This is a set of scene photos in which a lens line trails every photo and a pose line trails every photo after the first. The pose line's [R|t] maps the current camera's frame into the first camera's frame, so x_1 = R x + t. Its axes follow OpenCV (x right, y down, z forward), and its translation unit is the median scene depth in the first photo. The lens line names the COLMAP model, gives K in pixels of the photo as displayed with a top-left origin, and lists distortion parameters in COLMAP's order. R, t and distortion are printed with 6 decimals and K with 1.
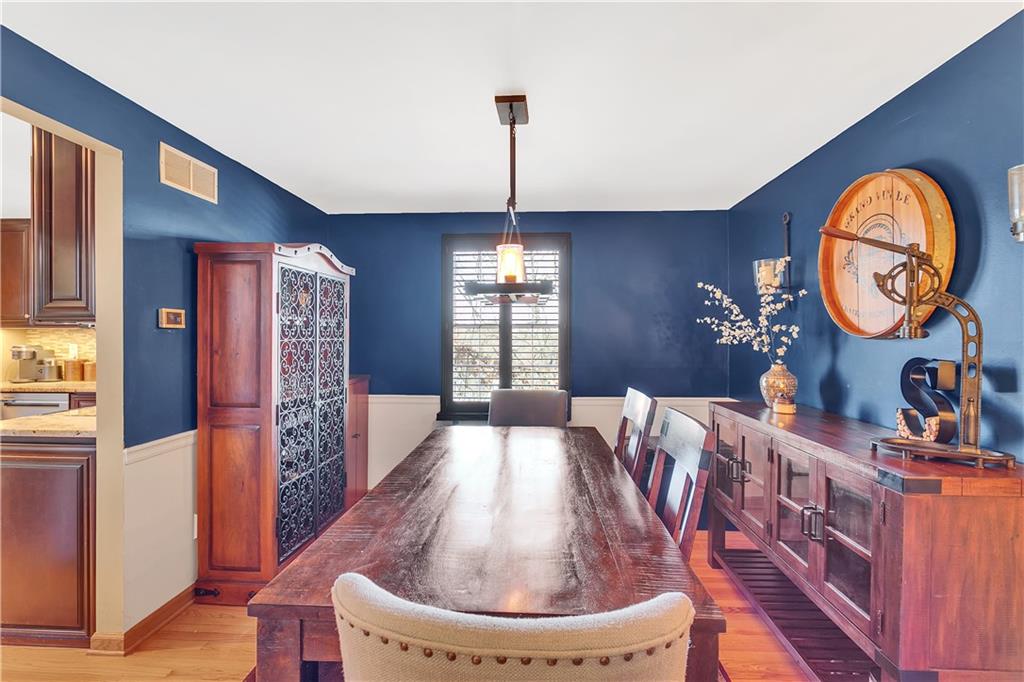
lens RADIAL K [[496.8, 0, 512.3], [0, 496.8, 340.6], [0, 0, 1]] dist [-0.000841, 0.000001]
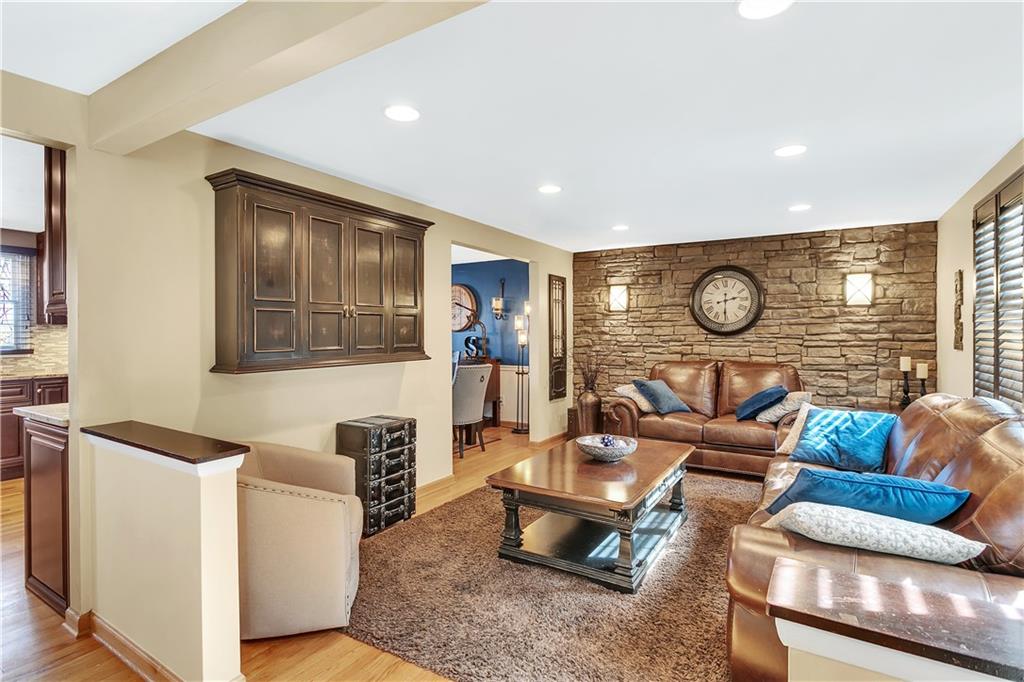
lens RADIAL K [[496.8, 0, 512.8], [0, 496.8, 336.4], [0, 0, 1]] dist [-0.000841, 0.000001]
pose [[0.479423, -0.009736, 0.877530, -2.689685], [0.008107, 0.999945, 0.006665, 0.012614], [-0.877546, 0.003919, 0.479476, -1.301655]]
